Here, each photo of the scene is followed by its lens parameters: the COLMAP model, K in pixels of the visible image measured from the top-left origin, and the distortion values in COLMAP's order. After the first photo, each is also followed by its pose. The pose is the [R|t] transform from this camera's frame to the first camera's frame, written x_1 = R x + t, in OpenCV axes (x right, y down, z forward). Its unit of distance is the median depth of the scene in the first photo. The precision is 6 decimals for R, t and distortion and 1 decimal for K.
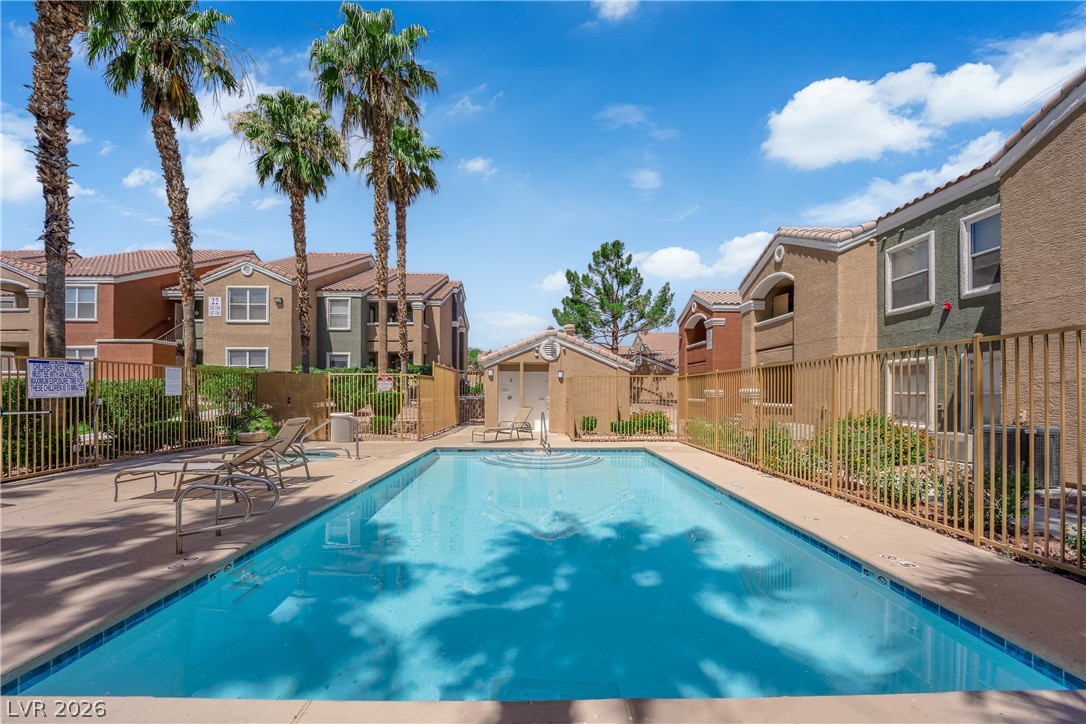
lens RADIAL K [[439.9, 0, 541.4], [0, 439.9, 397.7], [0, 0, 1]] dist [-0.020141, -0.001346]
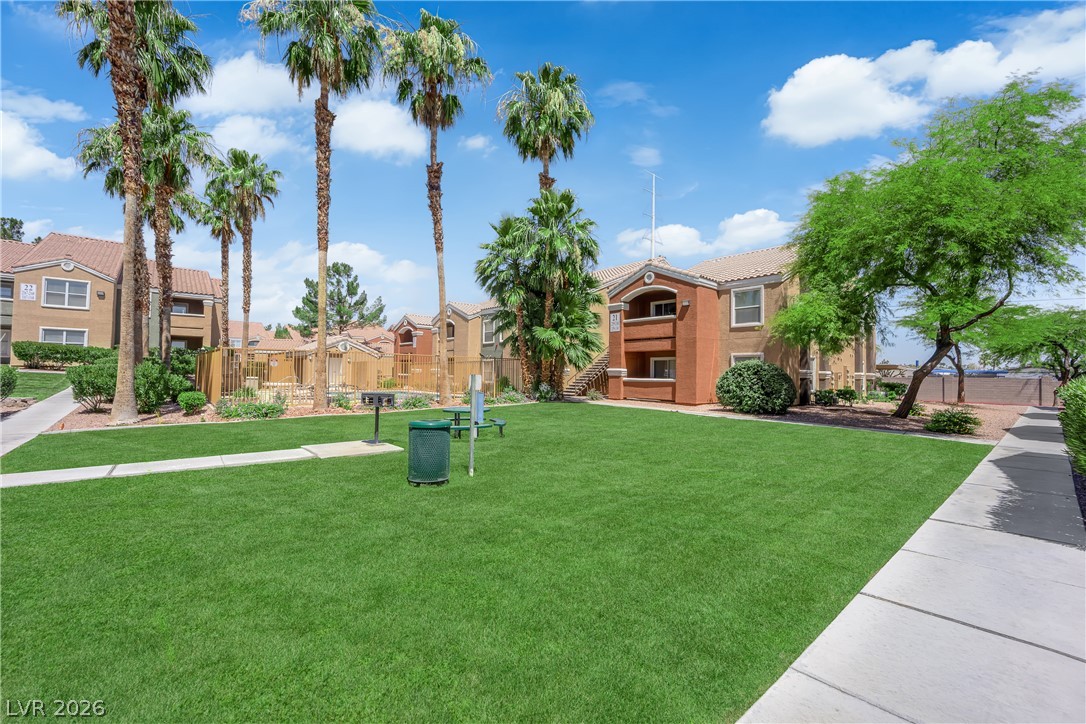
lens RADIAL K [[439.9, 0, 536.8], [0, 439.9, 369.7], [0, 0, 1]] dist [-0.020141, -0.001346]
pose [[0.764545, 0.017412, 0.644335, -0.500301], [-0.004881, 0.999763, -0.021225, 0.024275], [-0.644552, 0.013082, 0.764449, -0.903503]]
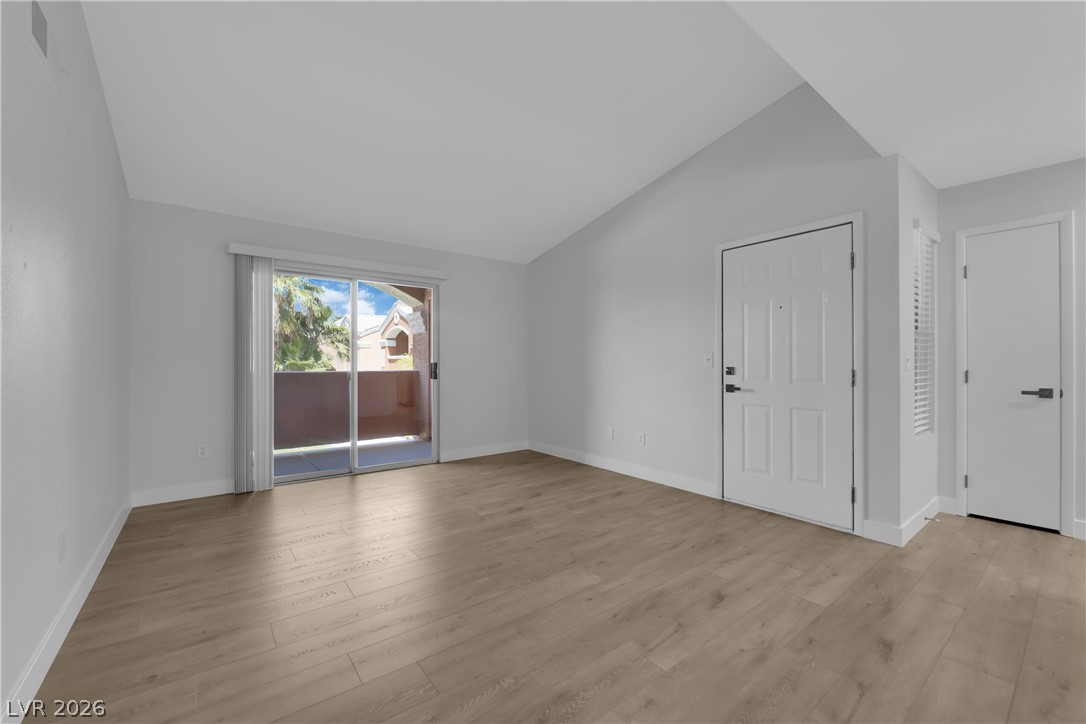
lens RADIAL K [[435.8, 0, 538.3], [0, 435.8, 361.2], [0, 0, 1]] dist [-0.011571, -0.002310]
pose [[0.805548, -0.009005, 0.592462, 0.081101], [0.014208, 0.999891, -0.004120, -0.116876], [-0.592360, 0.011737, 0.805588, -1.416671]]
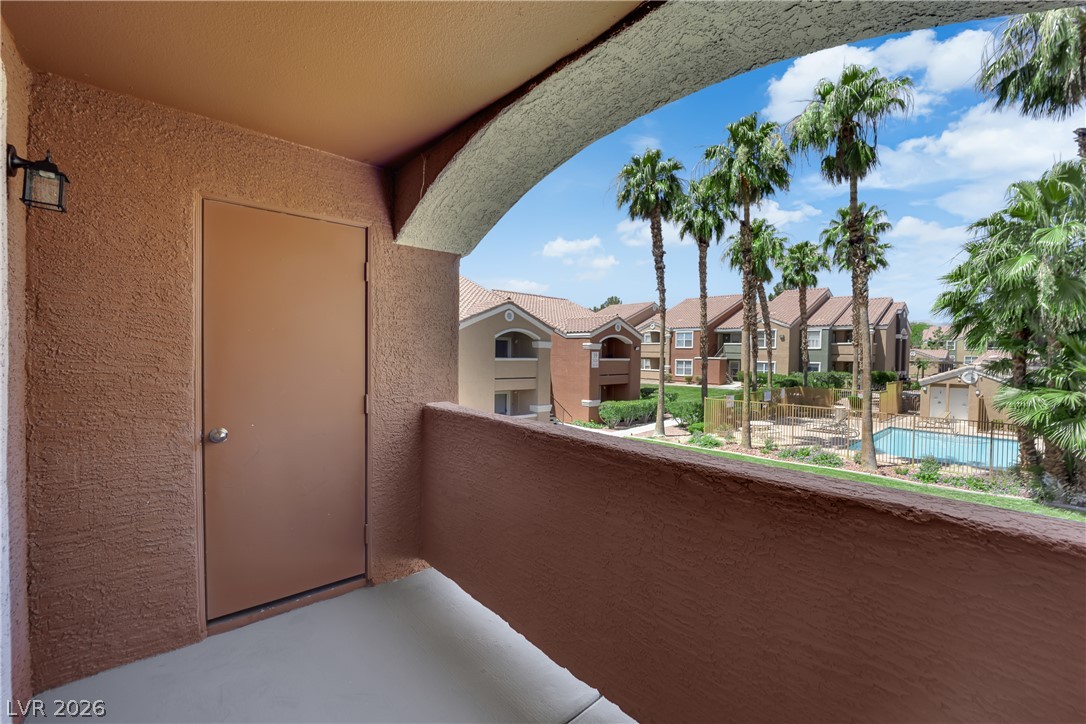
lens RADIAL K [[435.8, 0, 549.5], [0, 435.8, 360.7], [0, 0, 1]] dist [-0.011571, -0.002310]
pose [[0.650702, 0.016732, -0.759148, 0.192732], [-0.018565, 0.999809, 0.006124, -0.131198], [0.759106, 0.010108, 0.650889, -1.134142]]
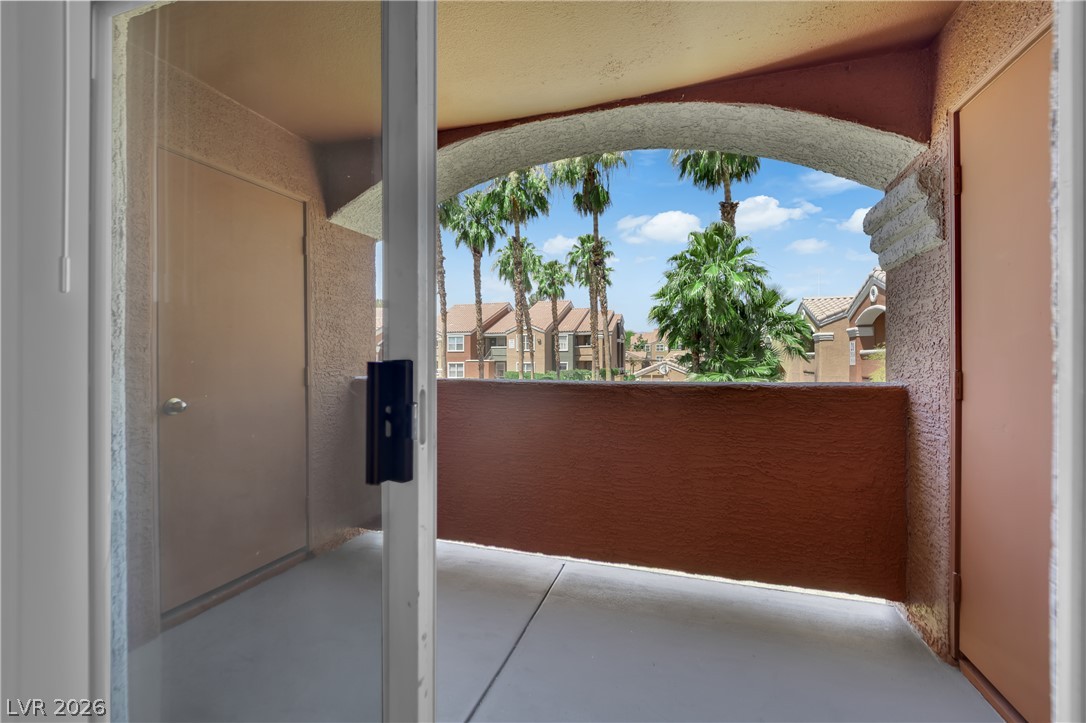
lens RADIAL K [[435.8, 0, 538.9], [0, 435.8, 357.7], [0, 0, 1]] dist [-0.011571, -0.002310]
pose [[0.938345, -0.012980, -0.345456, 0.167793], [0.007574, 0.999827, -0.016993, -0.118169], [0.345617, 0.013329, 0.938281, -1.194655]]
